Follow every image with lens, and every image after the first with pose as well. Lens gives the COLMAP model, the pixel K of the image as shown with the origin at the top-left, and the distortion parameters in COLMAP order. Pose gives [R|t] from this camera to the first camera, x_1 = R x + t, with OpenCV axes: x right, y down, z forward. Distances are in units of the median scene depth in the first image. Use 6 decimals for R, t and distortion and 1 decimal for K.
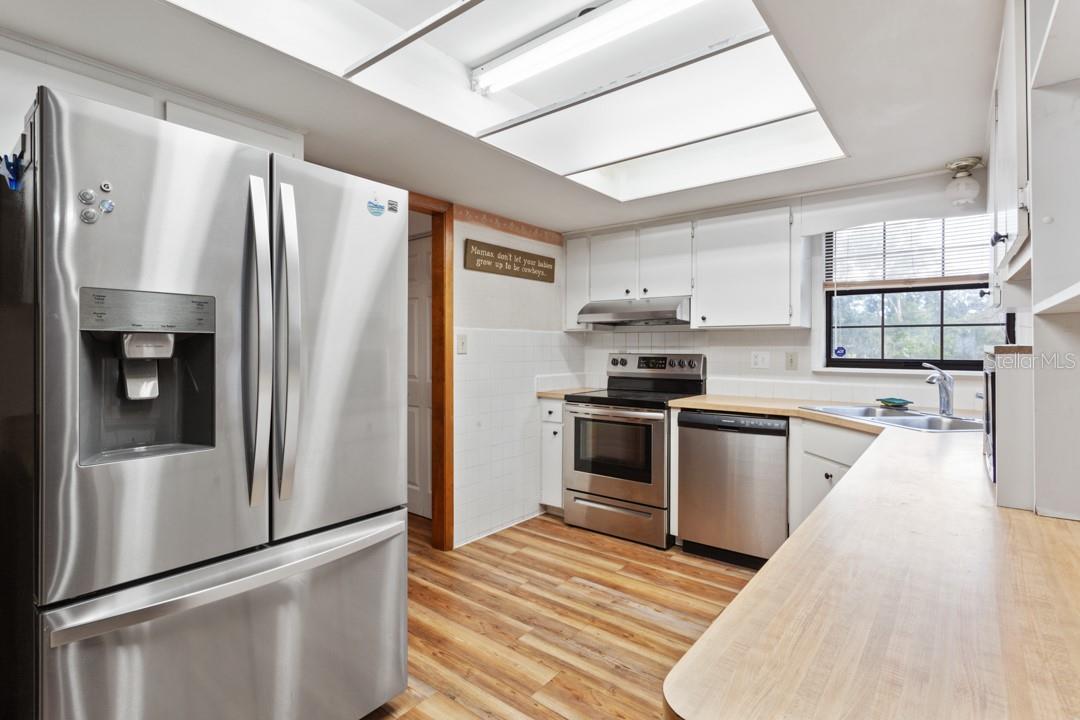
lens RADIAL K [[518.6, 0, 541.0], [0, 518.6, 354.1], [0, 0, 1]] dist [0.003605, -0.000117]
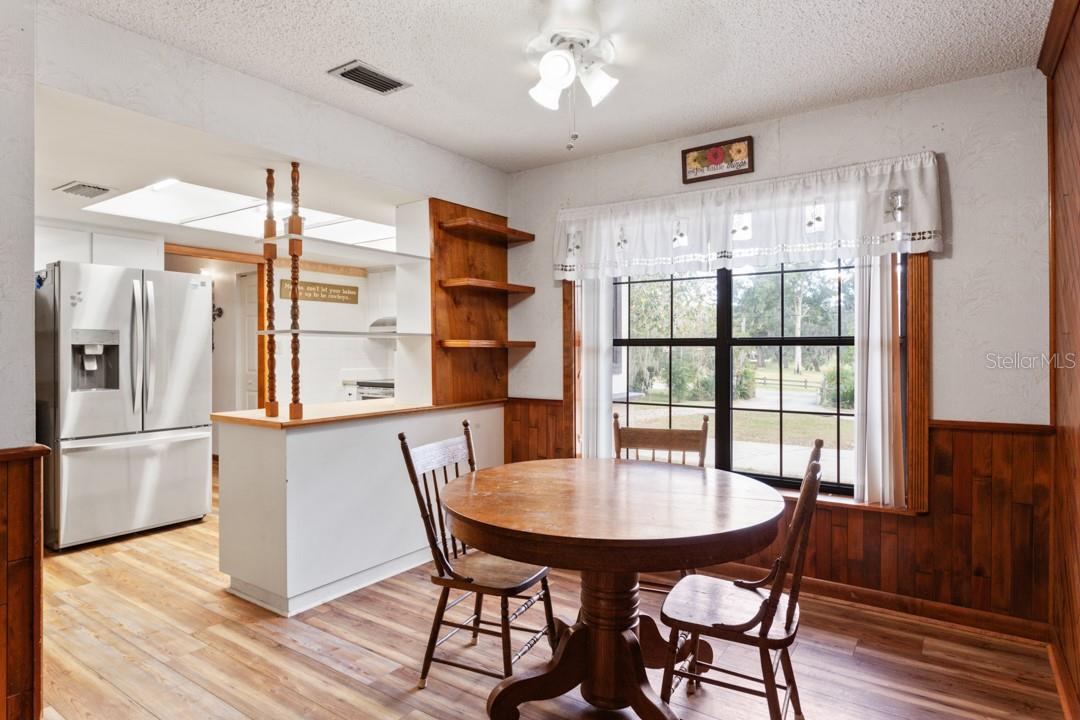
lens RADIAL K [[617.6, 0, 537.9], [0, 617.6, 355.9], [0, 0, 1]] dist [-0.000214, -0.000313]
pose [[0.998051, -0.000695, 0.062393, 0.451698], [0.000732, 1.000000, -0.000578, 0.006881], [-0.062393, 0.000622, 0.998051, -0.788193]]
